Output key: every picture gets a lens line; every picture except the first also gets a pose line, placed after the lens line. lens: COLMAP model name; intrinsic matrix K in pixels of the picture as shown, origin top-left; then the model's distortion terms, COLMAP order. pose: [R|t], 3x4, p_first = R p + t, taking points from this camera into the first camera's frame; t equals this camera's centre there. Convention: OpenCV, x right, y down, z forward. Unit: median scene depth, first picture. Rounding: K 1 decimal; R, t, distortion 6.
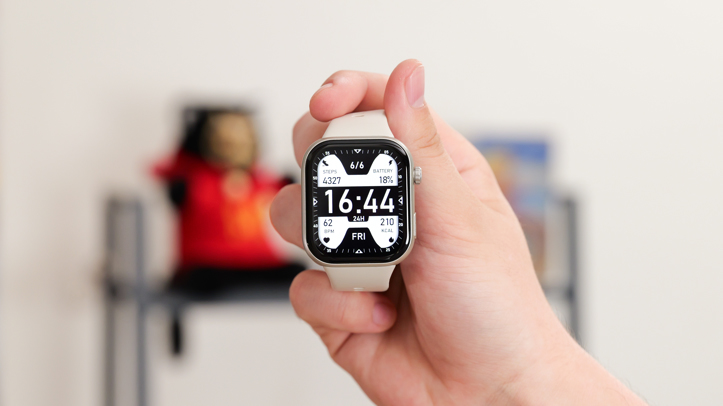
lens RADIAL K [[1592.2, 0, 361.5], [0, 1592.2, 202.8], [0, 0, 1]] dist [-0.086948, 0.000000]
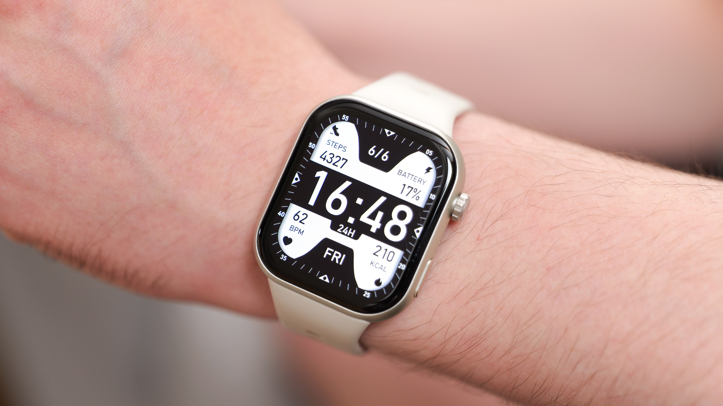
lens RADIAL K [[1592.2, 0, 361.4], [0, 1592.2, 203.3], [0, 0, 1]] dist [-0.086948, 0.000000]
pose [[0.912248, 0.407289, -0.043800, 0.026918], [-0.407727, 0.913103, -0.001178, -0.001696], [0.039514, 0.018933, 0.999040, 0.365680]]
